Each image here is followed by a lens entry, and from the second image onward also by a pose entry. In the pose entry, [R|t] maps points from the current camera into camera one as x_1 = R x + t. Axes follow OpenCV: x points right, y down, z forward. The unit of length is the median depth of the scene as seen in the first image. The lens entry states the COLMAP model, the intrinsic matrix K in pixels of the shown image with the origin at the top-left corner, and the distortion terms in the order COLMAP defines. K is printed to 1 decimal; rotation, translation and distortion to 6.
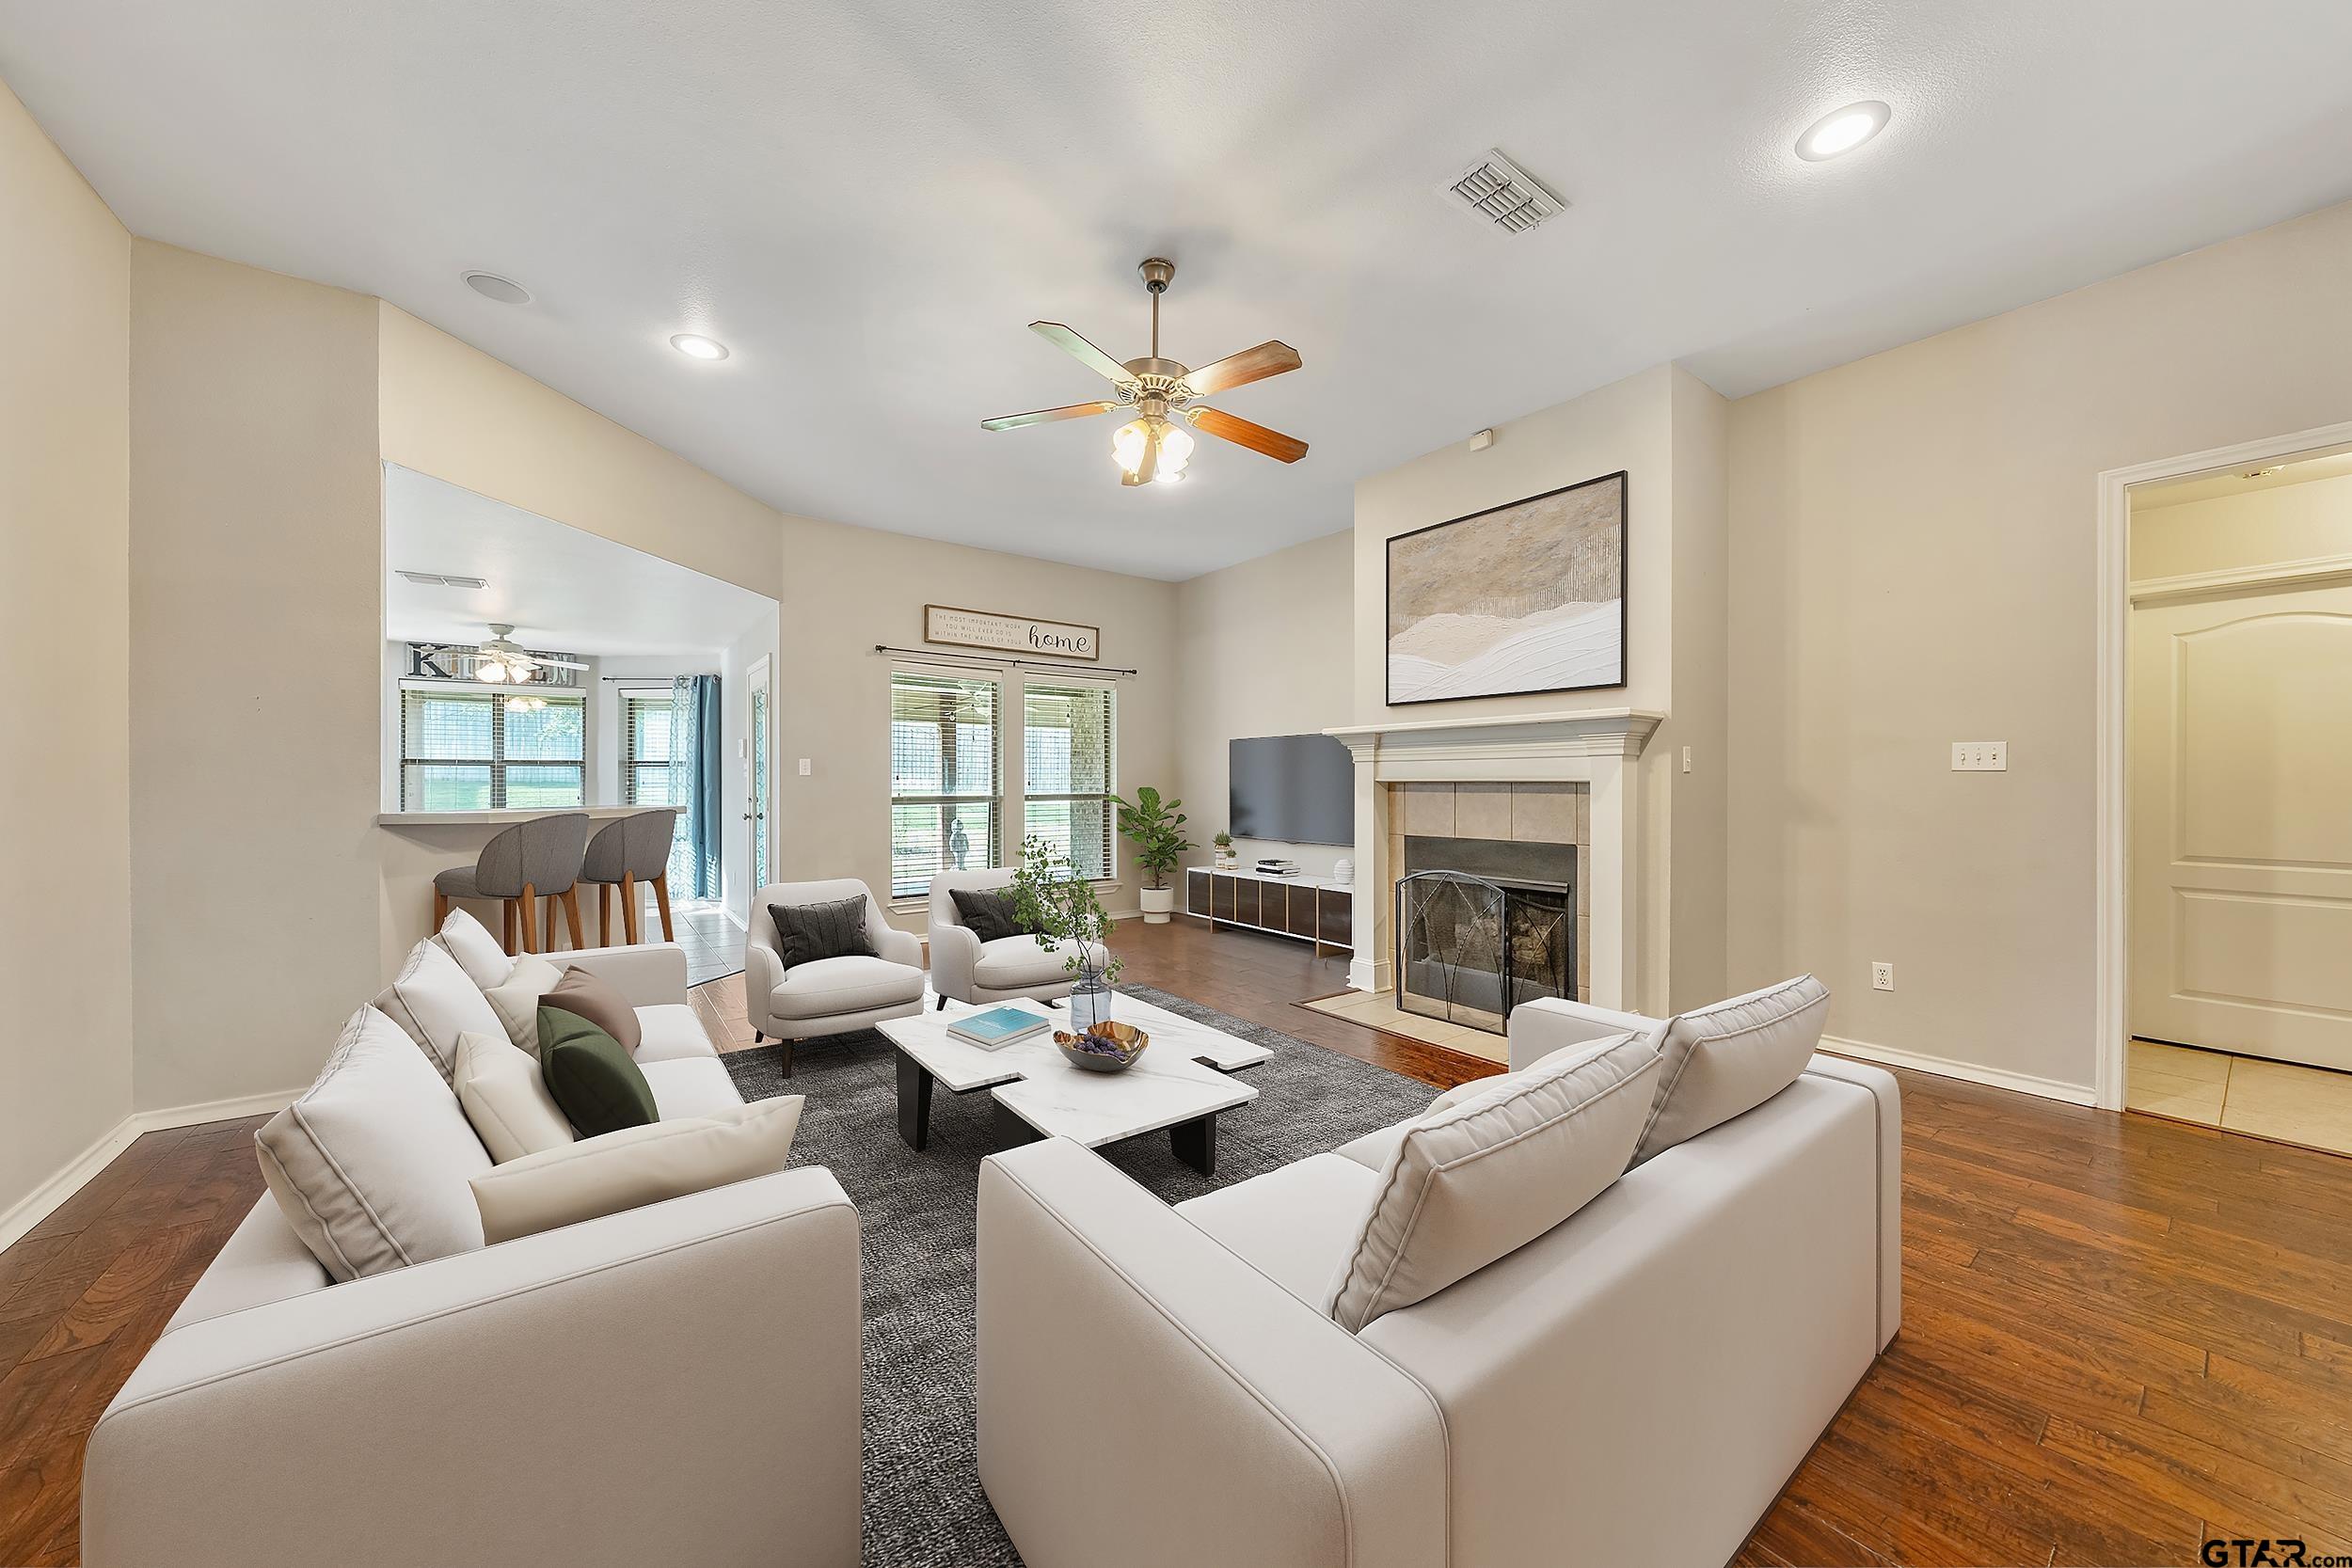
lens RADIAL K [[842.8, 0, 1157.1], [0, 842.8, 774.9], [0, 0, 1]] dist [0.001658, 0.000120]
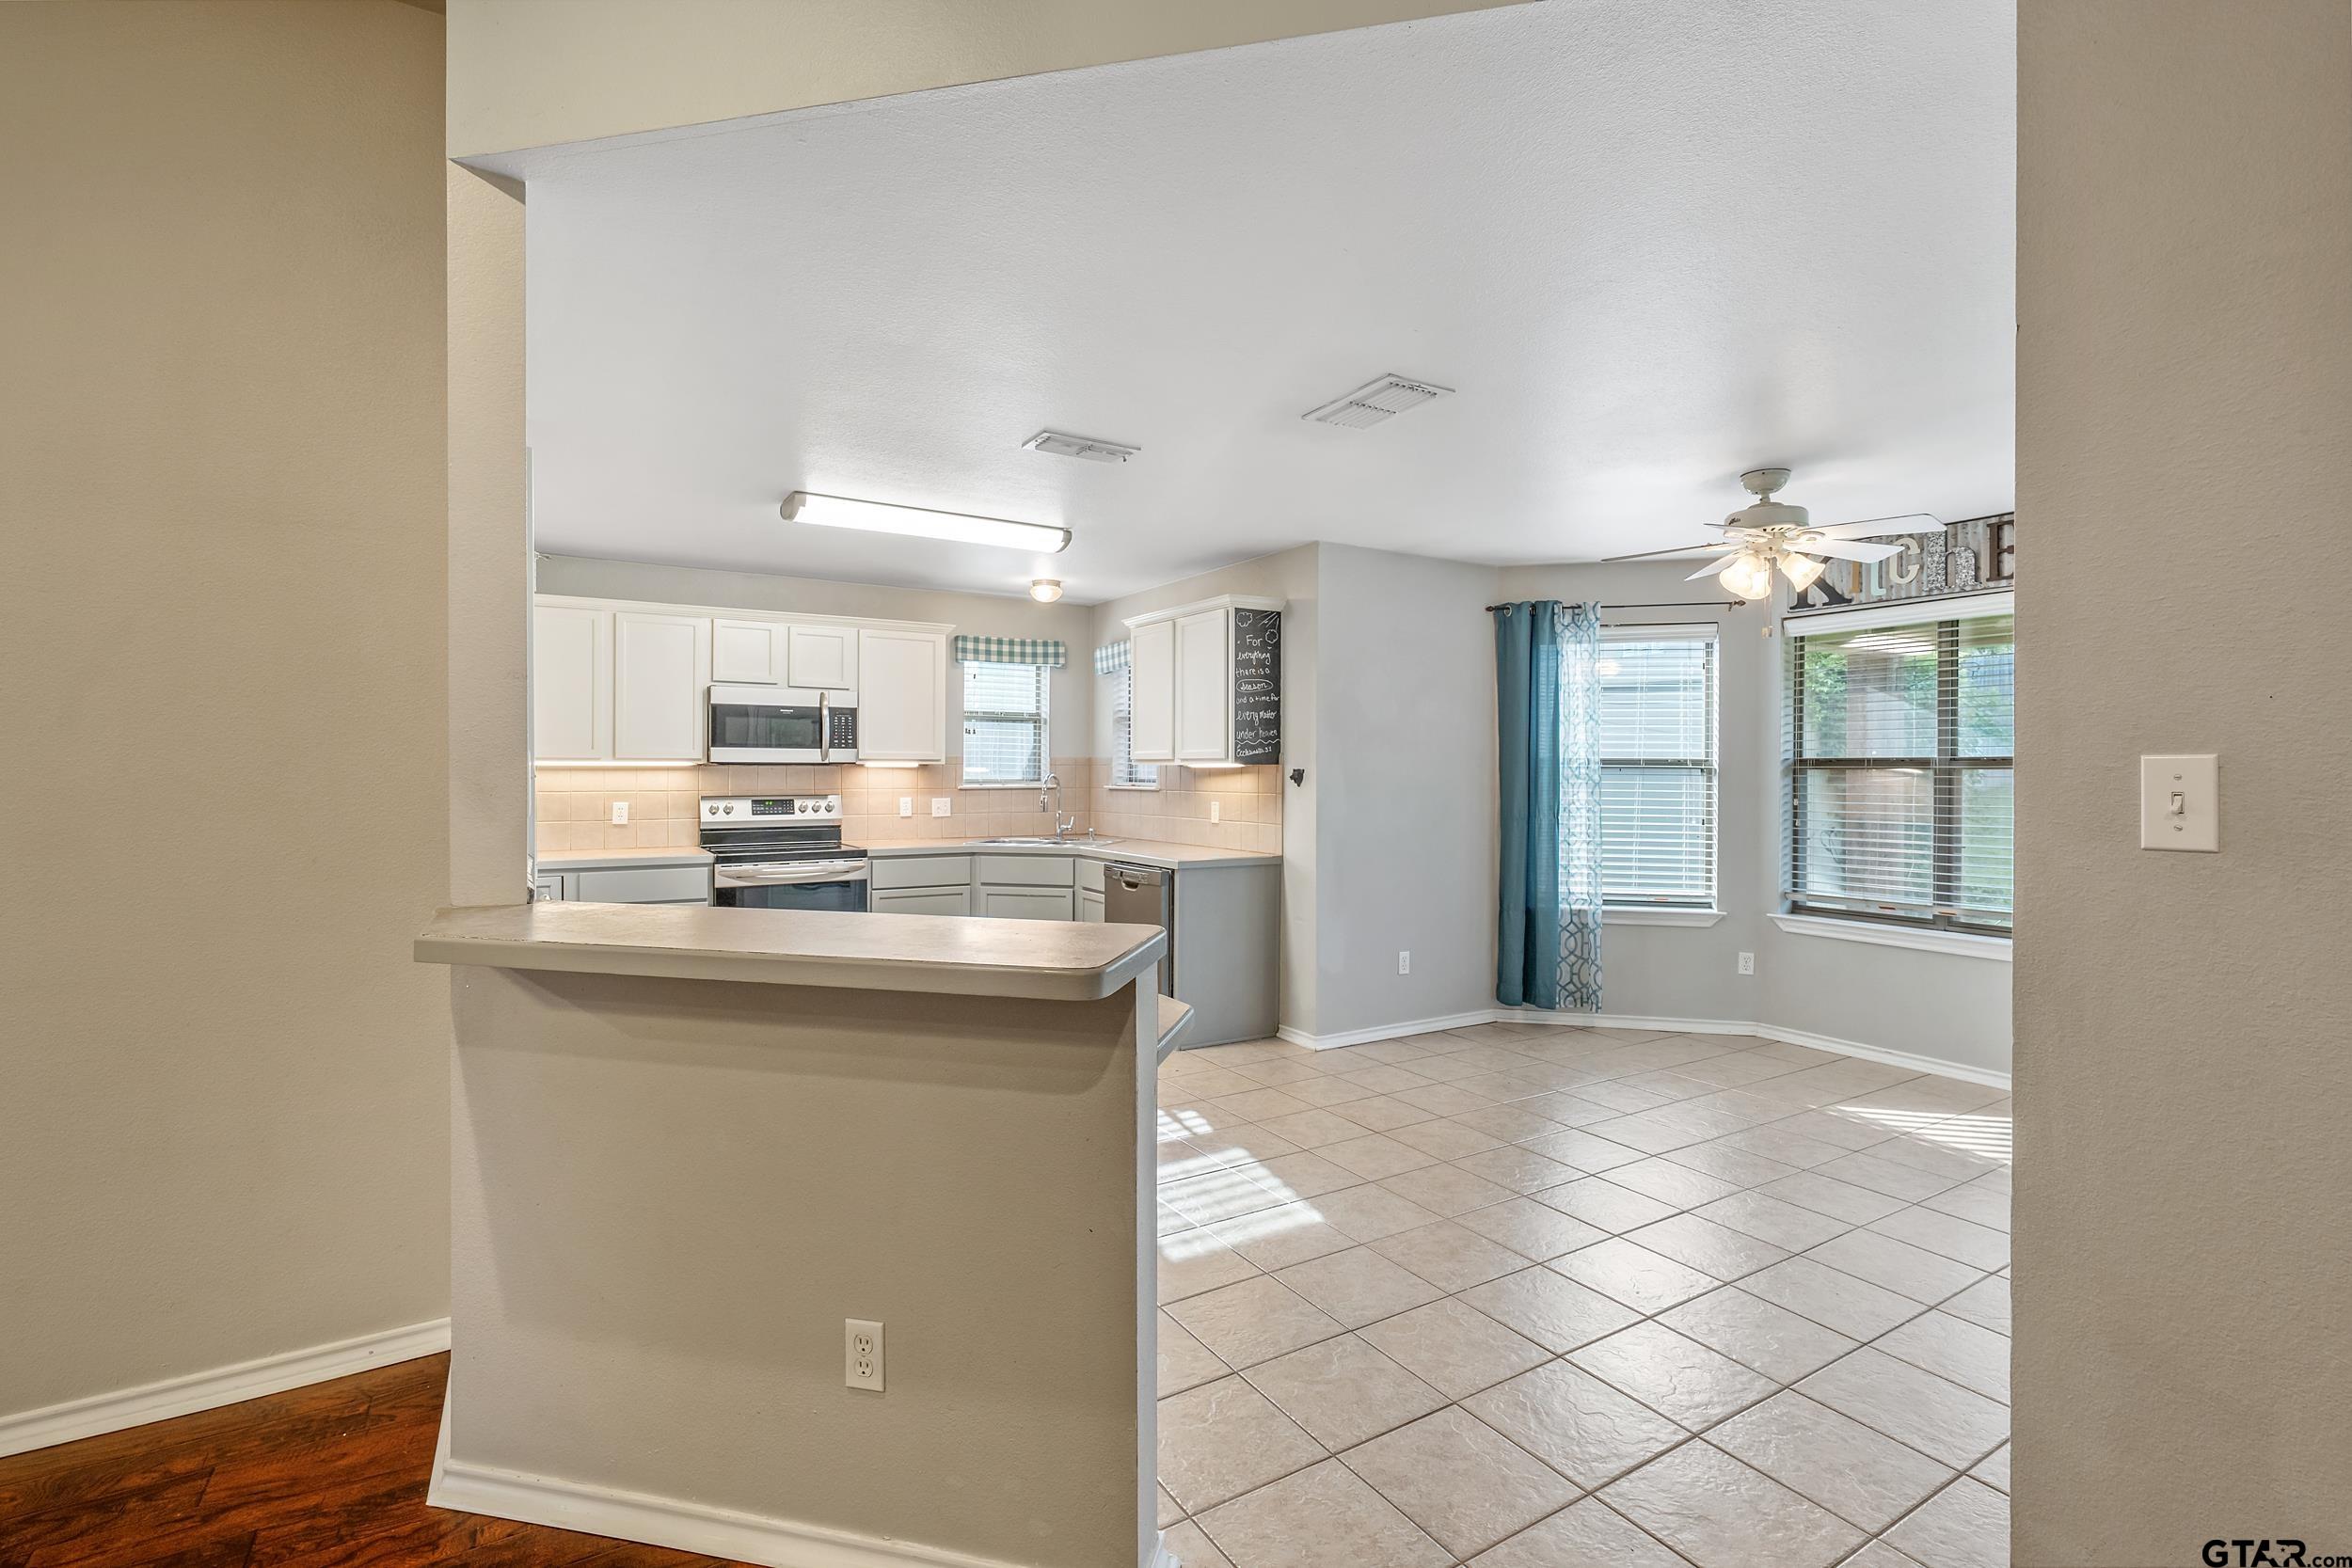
lens RADIAL K [[1053.3, 0, 1171.0], [0, 1053.3, 787.0], [0, 0, 1]] dist [-0.000353, -0.000379]
pose [[-0.073241, 0.013057, -0.997229, -0.173942], [0.006782, 0.999898, 0.012594, -0.013913], [0.997291, -0.005841, -0.073322, 0.715218]]
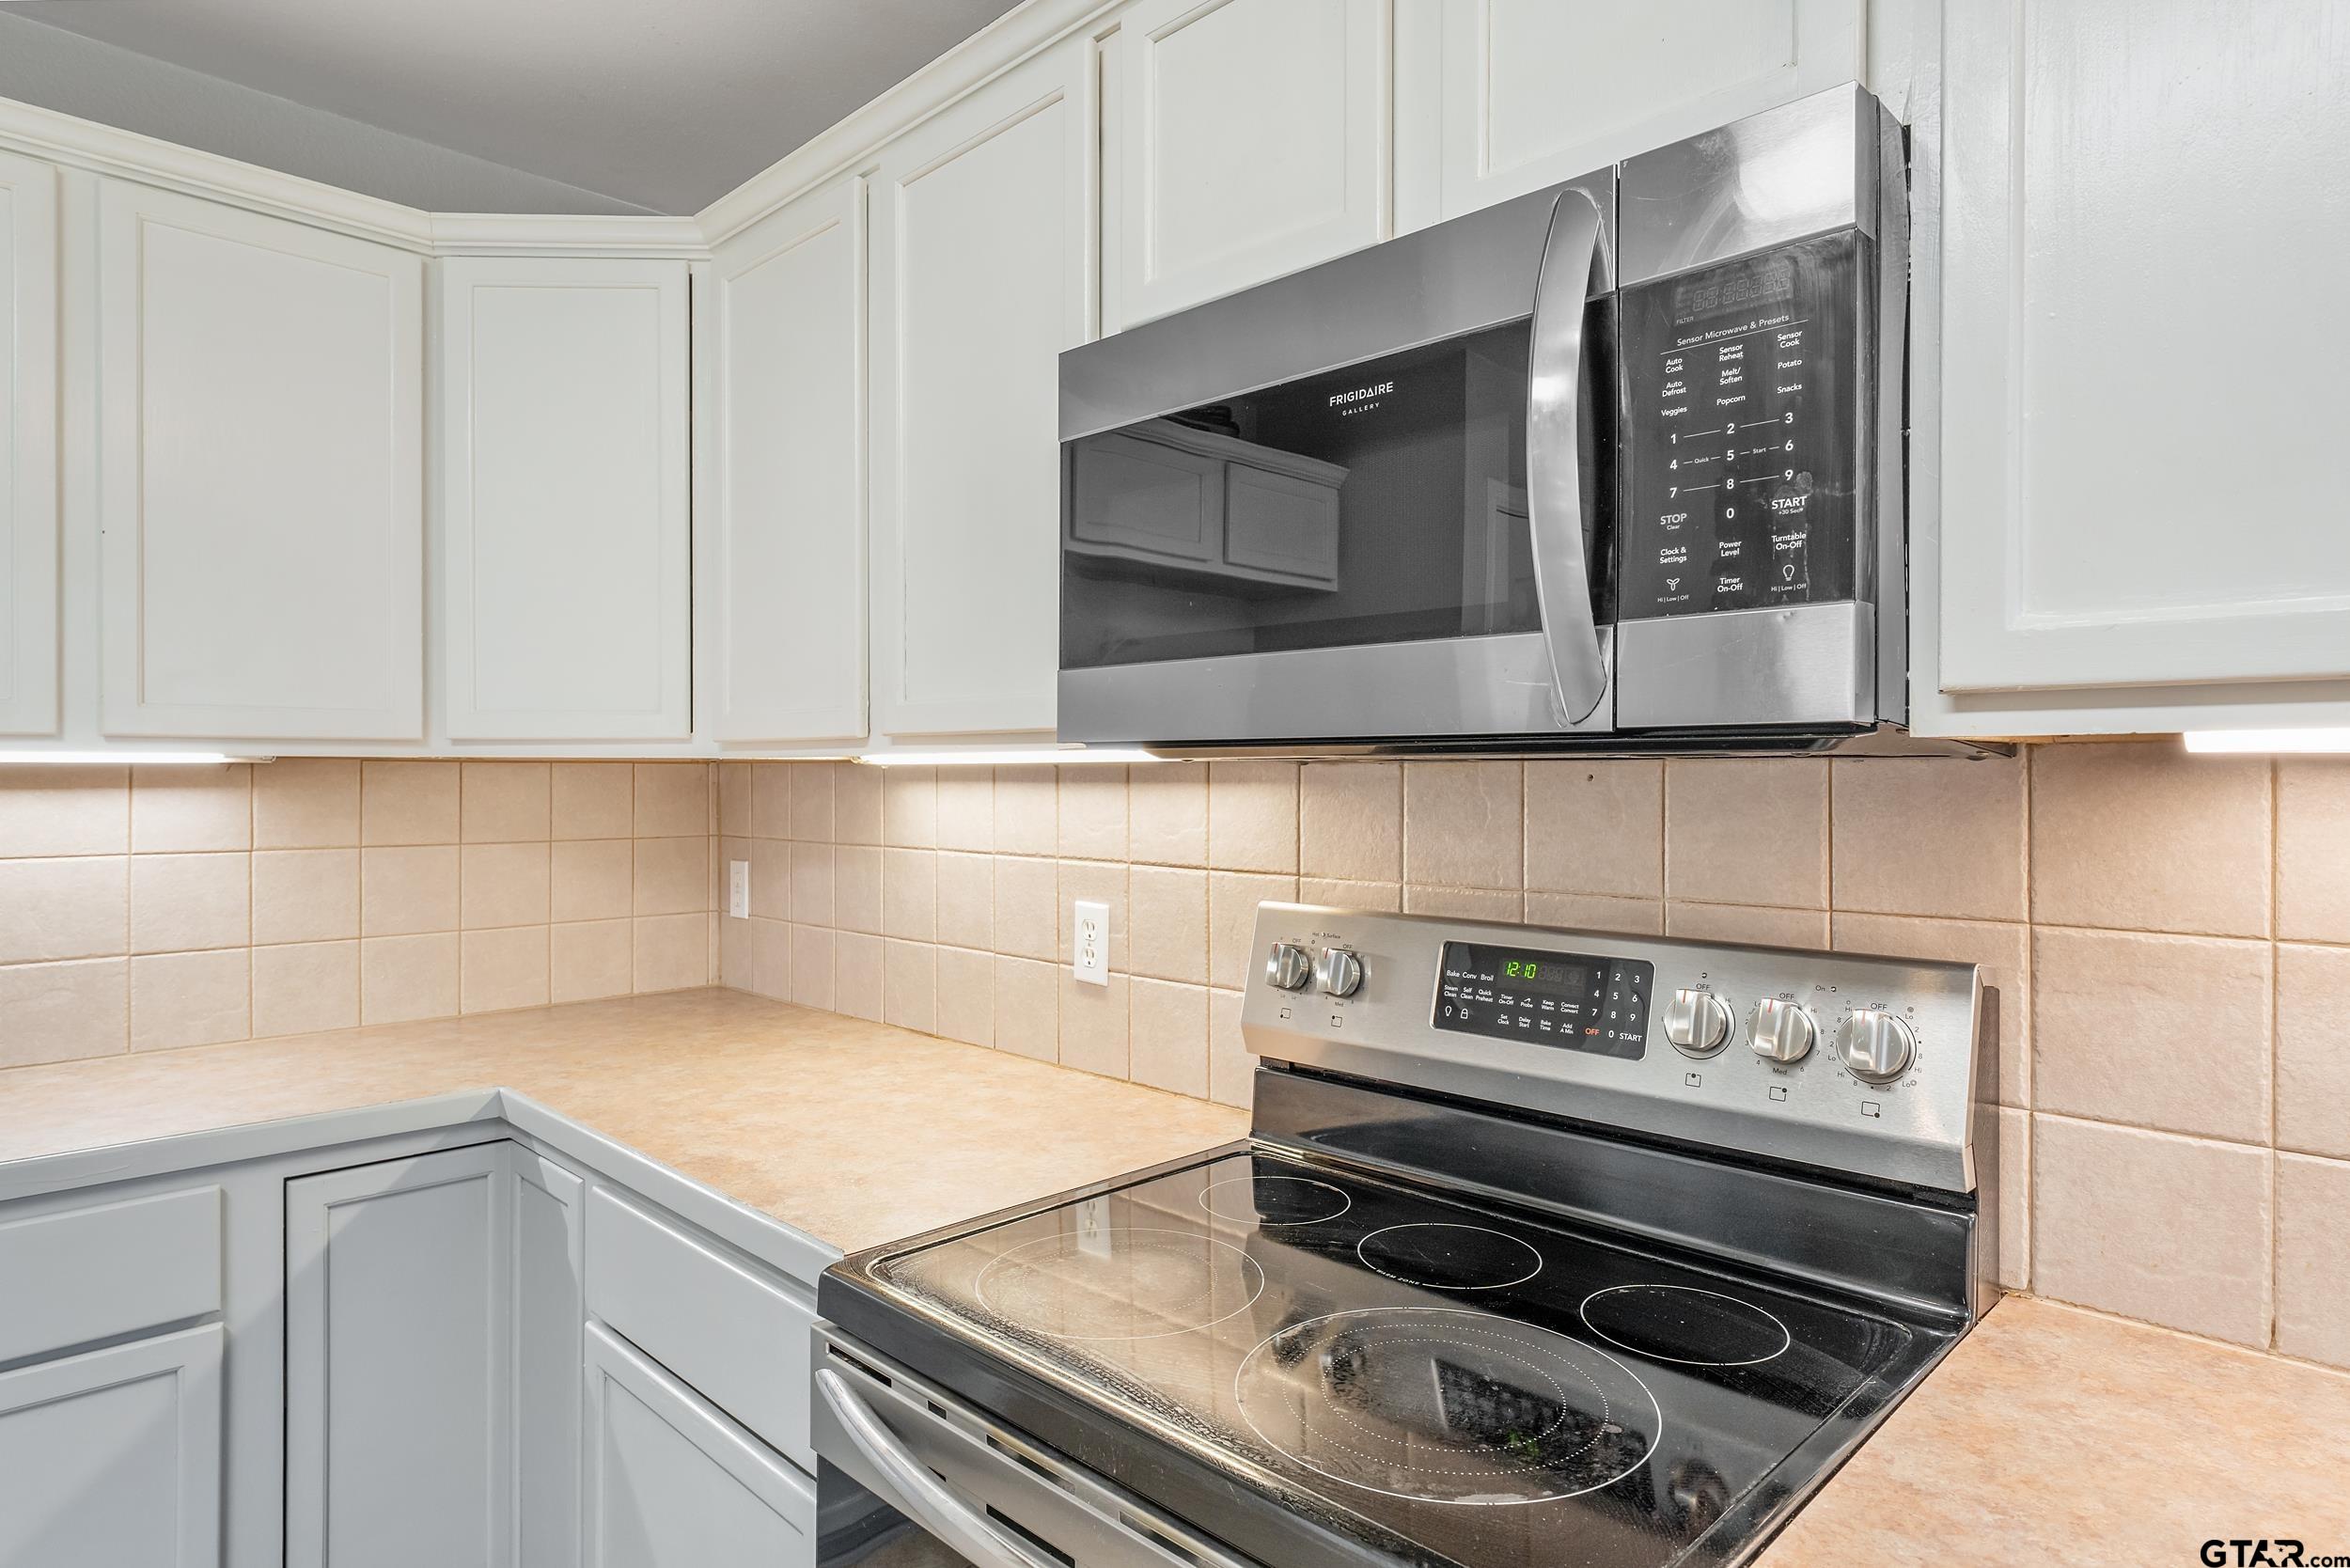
lens RADIAL K [[1334.9, 0, 1172.3], [0, 1334.9, 775.5], [0, 0, 1]] dist [0.001924, 0.000082]
pose [[-0.984824, 0.004302, -0.173503, -0.964063], [0.004877, 0.999984, -0.002890, -0.020307], [0.173488, -0.003693, -0.984829, 0.494864]]
